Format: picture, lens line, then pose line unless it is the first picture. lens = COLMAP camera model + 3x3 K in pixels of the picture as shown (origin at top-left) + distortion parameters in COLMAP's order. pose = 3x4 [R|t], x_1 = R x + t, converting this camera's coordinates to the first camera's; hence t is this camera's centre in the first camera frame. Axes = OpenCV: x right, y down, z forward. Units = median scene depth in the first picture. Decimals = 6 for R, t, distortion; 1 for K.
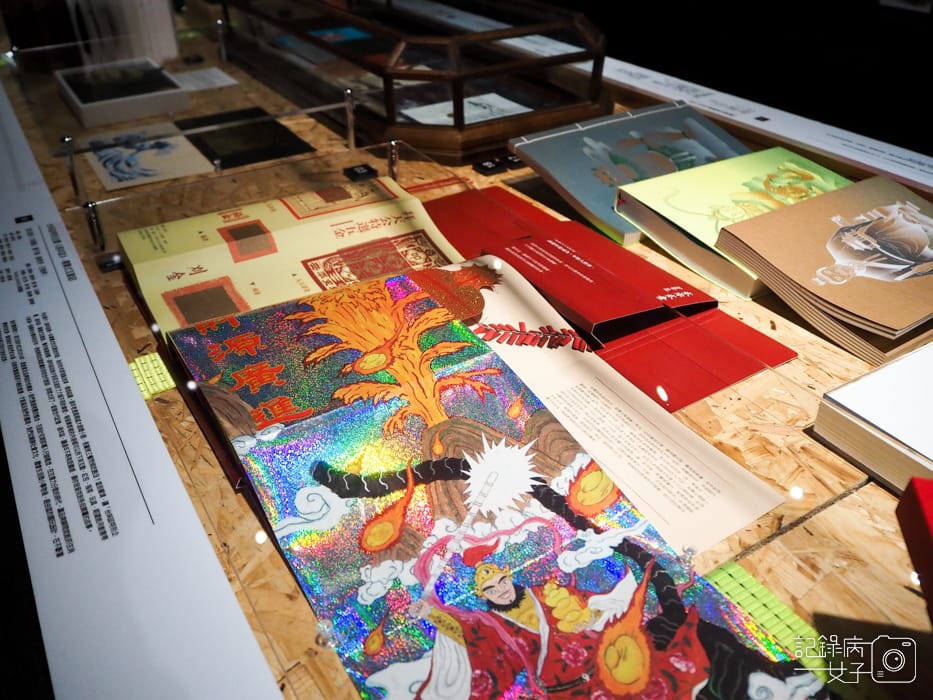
lens RADIAL K [[799.3, 0, 467.1], [0, 799.3, 350.7], [0, 0, 1]] dist [-0.051825, 0.032163]
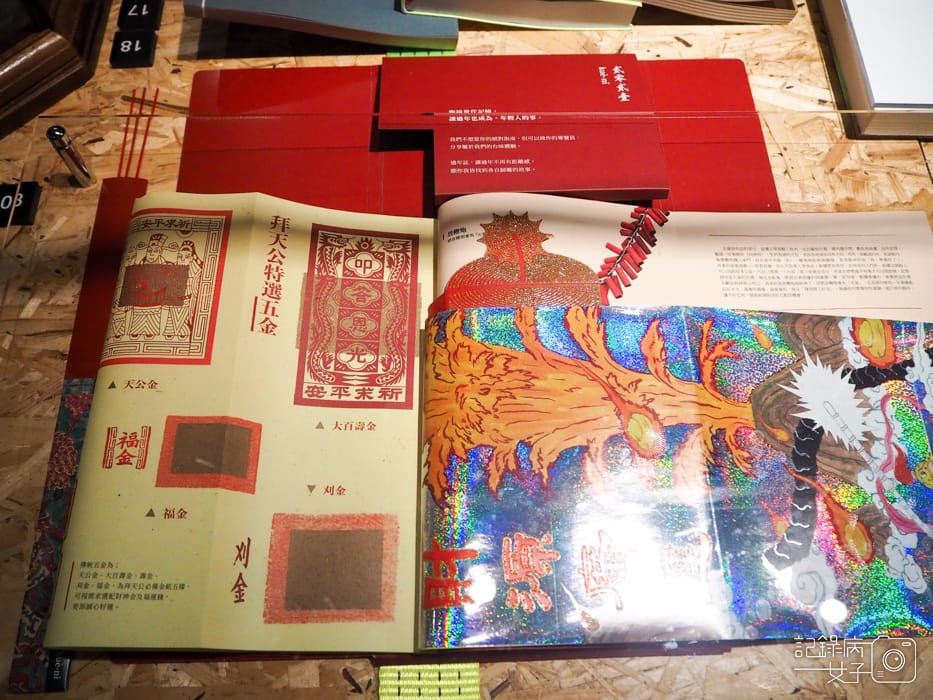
lens RADIAL K [[799.3, 0, 467.4], [0, 799.3, 348.8], [0, 0, 1]] dist [-0.051825, 0.032163]
pose [[0.510270, -0.779850, 0.362573, -0.475333], [0.464213, 0.604654, 0.647224, -0.699441], [-0.723969, -0.161948, 0.670553, 0.656585]]
